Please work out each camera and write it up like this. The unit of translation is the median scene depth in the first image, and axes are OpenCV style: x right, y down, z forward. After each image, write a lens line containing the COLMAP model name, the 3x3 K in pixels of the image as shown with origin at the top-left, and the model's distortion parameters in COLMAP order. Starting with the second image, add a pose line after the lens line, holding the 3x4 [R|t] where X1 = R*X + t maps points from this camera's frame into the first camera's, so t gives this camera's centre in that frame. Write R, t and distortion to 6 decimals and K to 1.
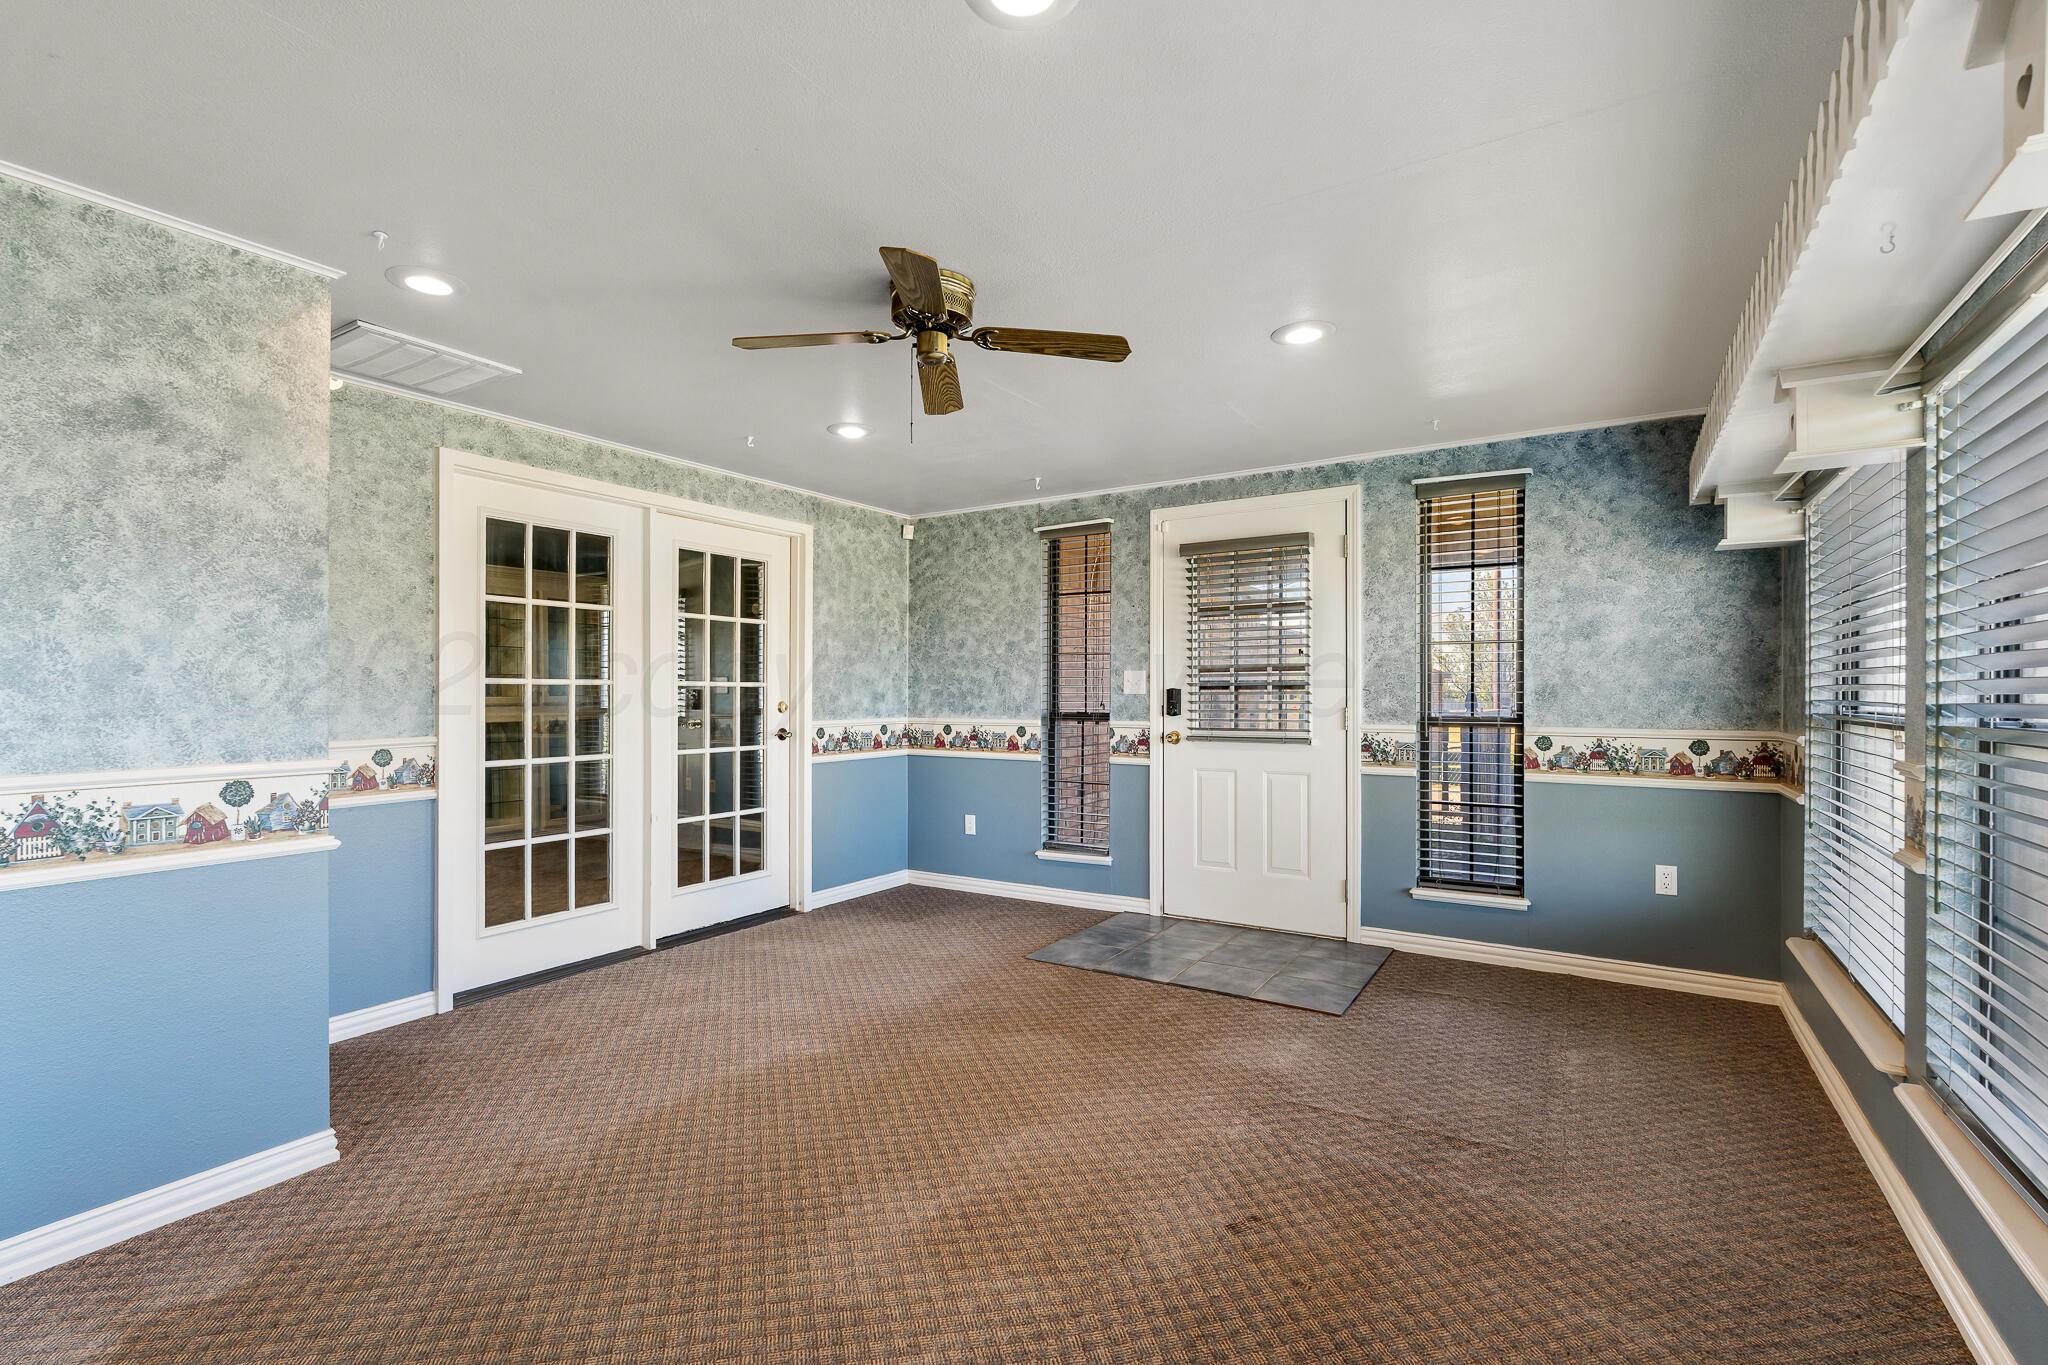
lens RADIAL K [[926.4, 0, 969.1], [0, 926.4, 694.2], [0, 0, 1]] dist [-0.001377, -0.000203]
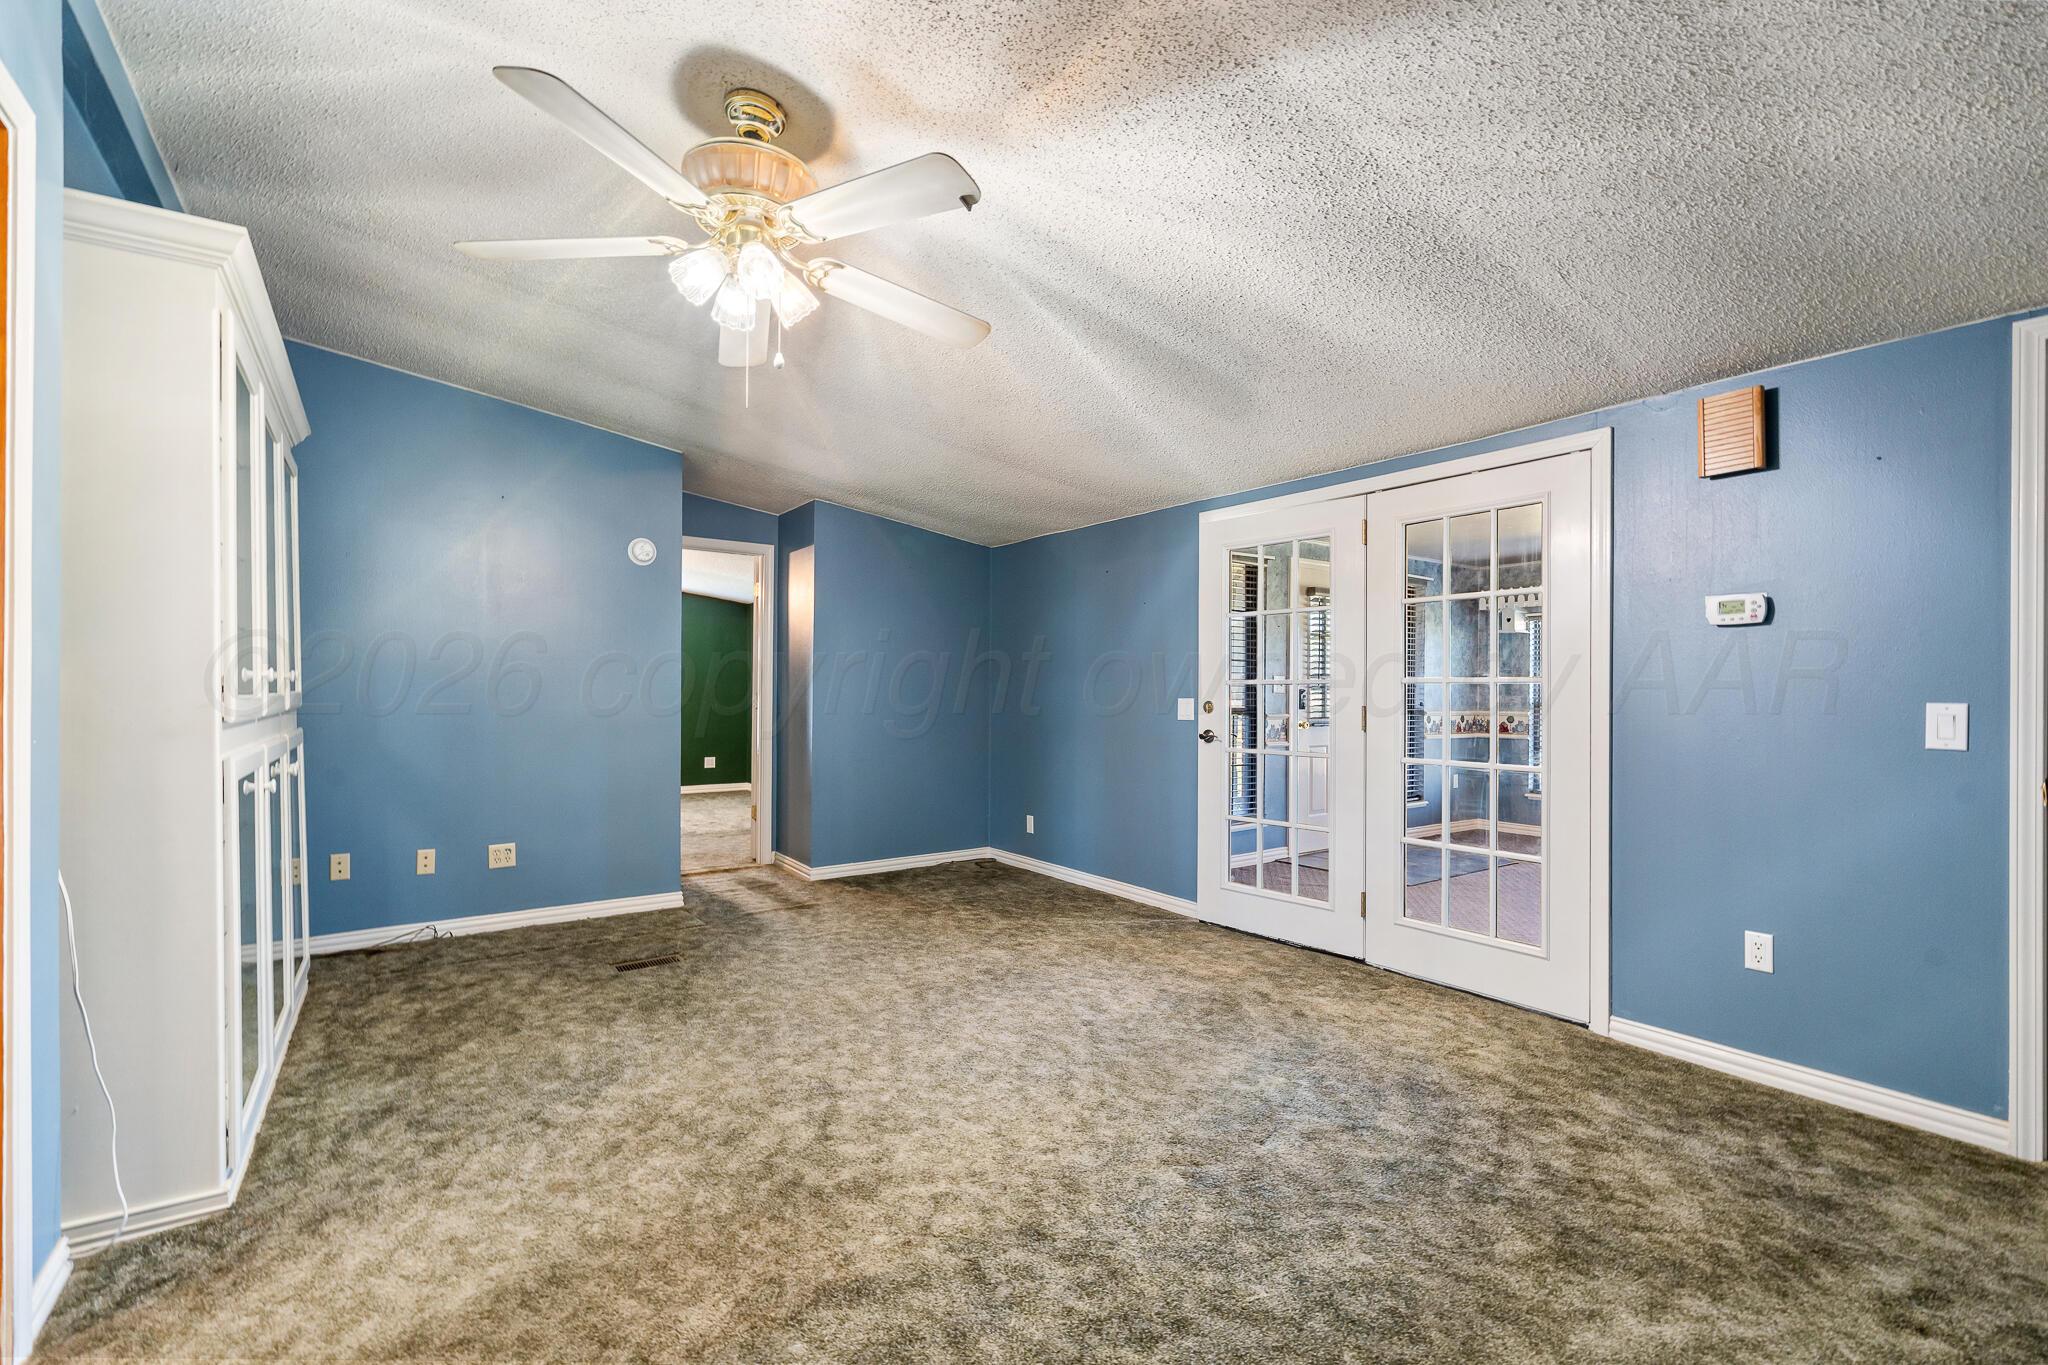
lens RADIAL K [[926.4, 0, 969.1], [0, 926.4, 694.2], [0, 0, 1]] dist [-0.001377, -0.000203]
pose [[0.347503, 0.002437, 0.937676, -1.273700], [-0.005626, 0.999984, -0.000513, 0.004492], [-0.937662, -0.005097, 0.347511, 1.010363]]
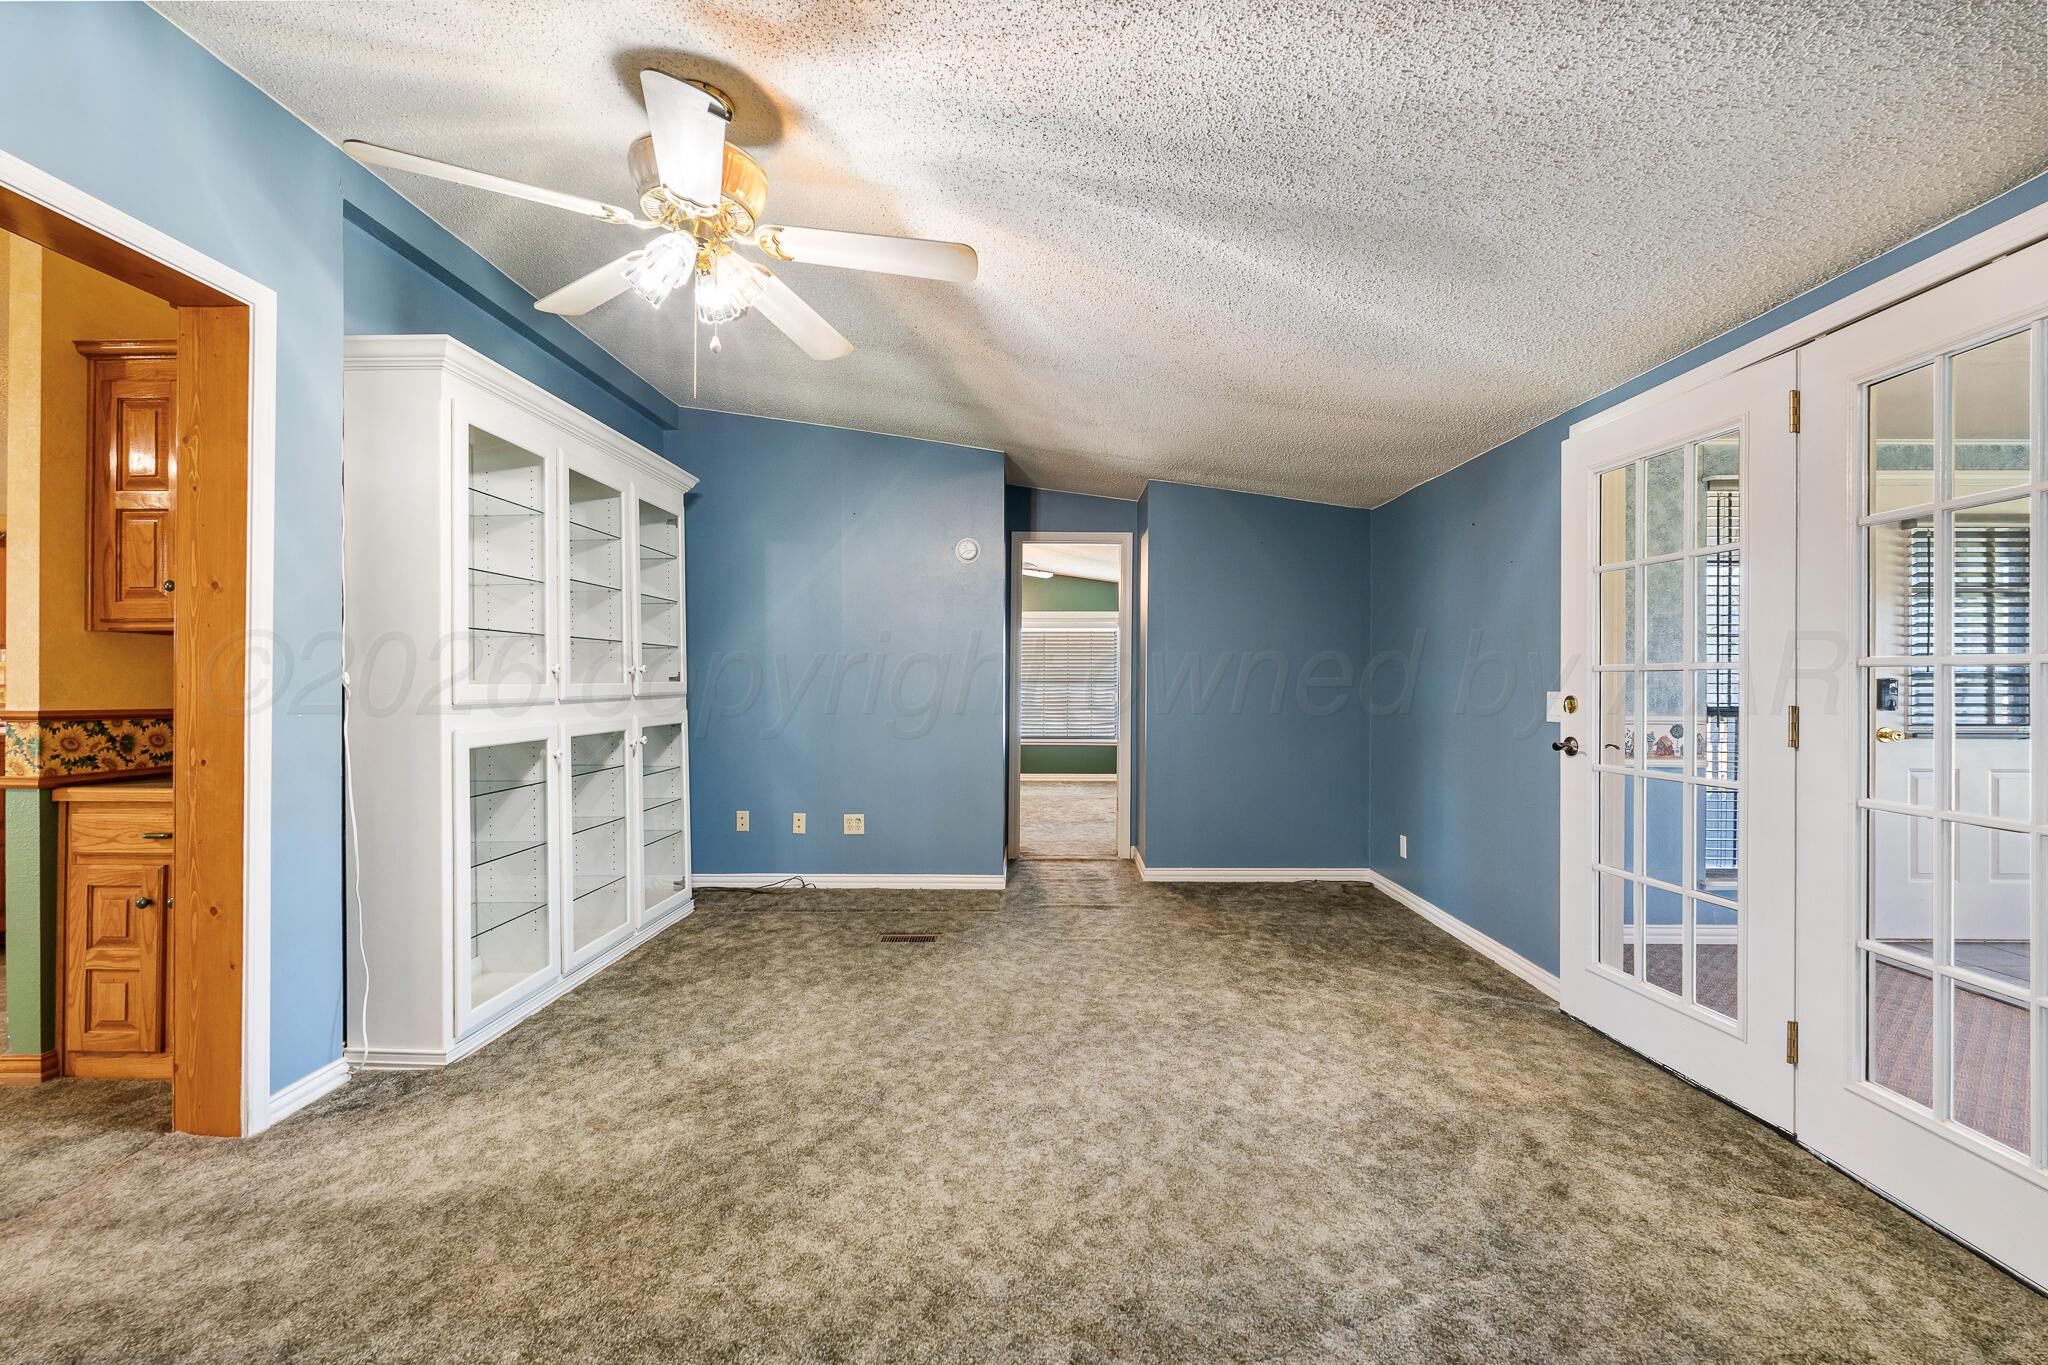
lens RADIAL K [[889.7, 0, 1024.0], [0, 889.7, 682.5], [0, 0, 1]] dist [-0.001789, 0.000113]
pose [[0.831767, 0.005691, 0.555095, -0.976287], [-0.006587, 0.999978, -0.000382, 0.003212], [-0.555085, -0.003339, 0.831787, 0.804941]]
